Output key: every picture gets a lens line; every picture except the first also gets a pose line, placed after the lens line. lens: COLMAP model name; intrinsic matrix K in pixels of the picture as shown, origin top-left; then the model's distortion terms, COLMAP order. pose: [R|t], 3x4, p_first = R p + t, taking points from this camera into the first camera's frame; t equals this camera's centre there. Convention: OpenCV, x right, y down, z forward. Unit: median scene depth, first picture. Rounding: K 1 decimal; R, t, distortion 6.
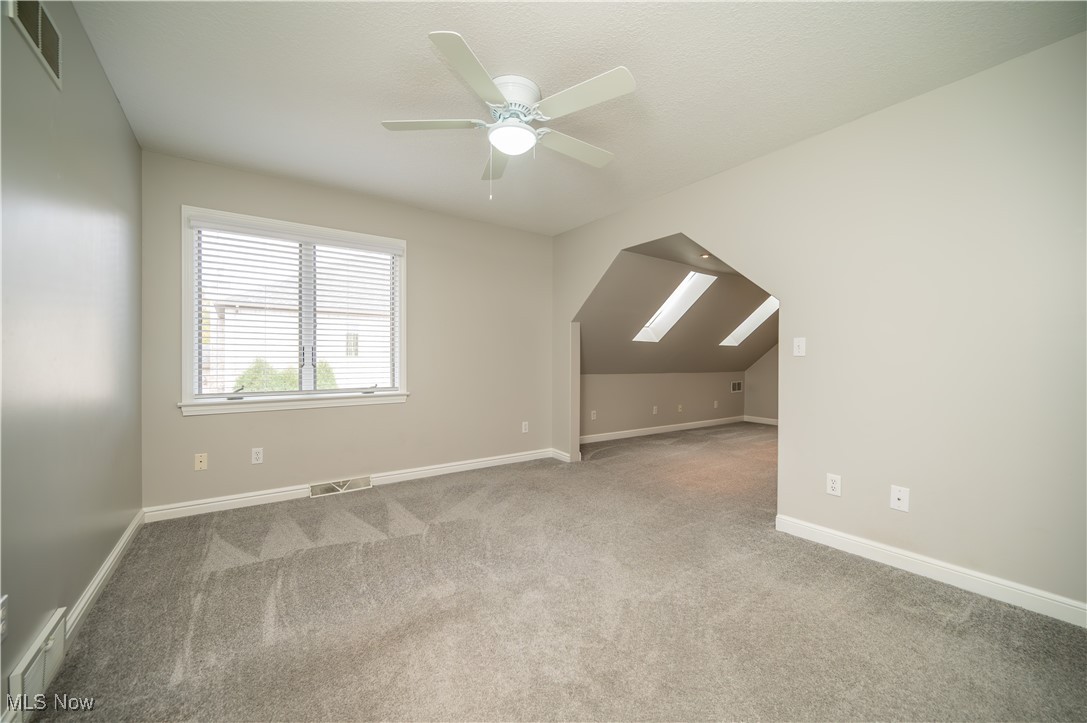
lens RADIAL K [[434.8, 0, 543.5], [0, 434.8, 361.5], [0, 0, 1]] dist [-0.002191, -0.000449]
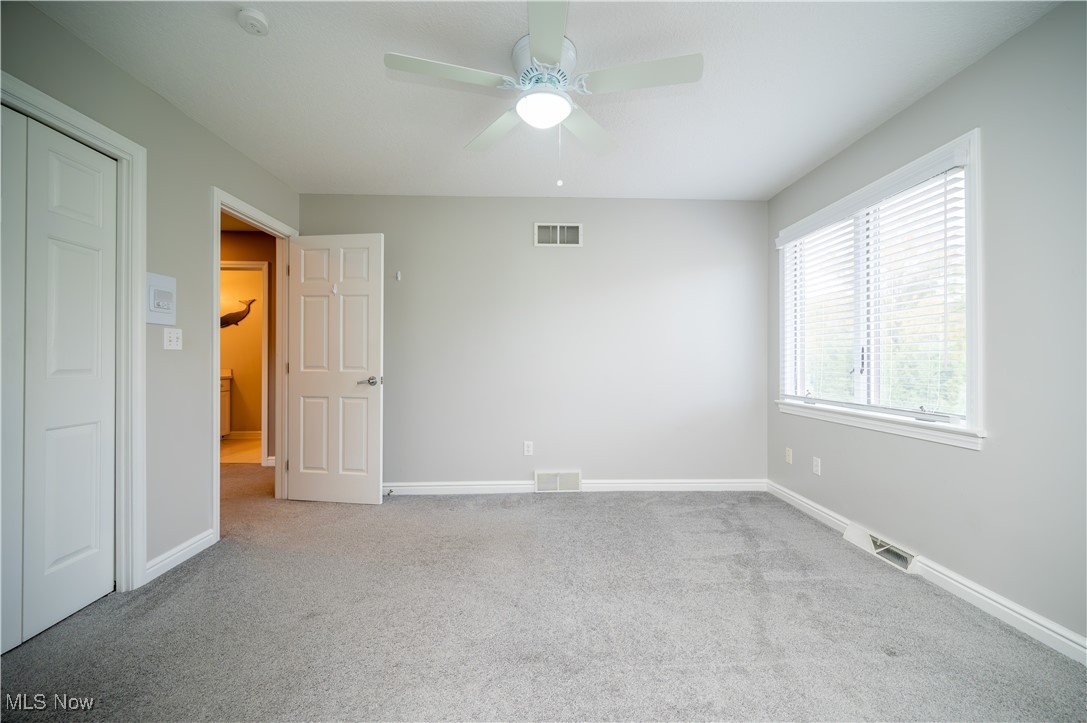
lens RADIAL K [[434.8, 0, 543.5], [0, 434.8, 361.5], [0, 0, 1]] dist [-0.002191, -0.000449]
pose [[-0.546259, -0.001971, -0.837614, 0.490719], [-0.012151, 0.999911, 0.005571, -0.008631], [0.837528, 0.013221, -0.546234, 1.102094]]
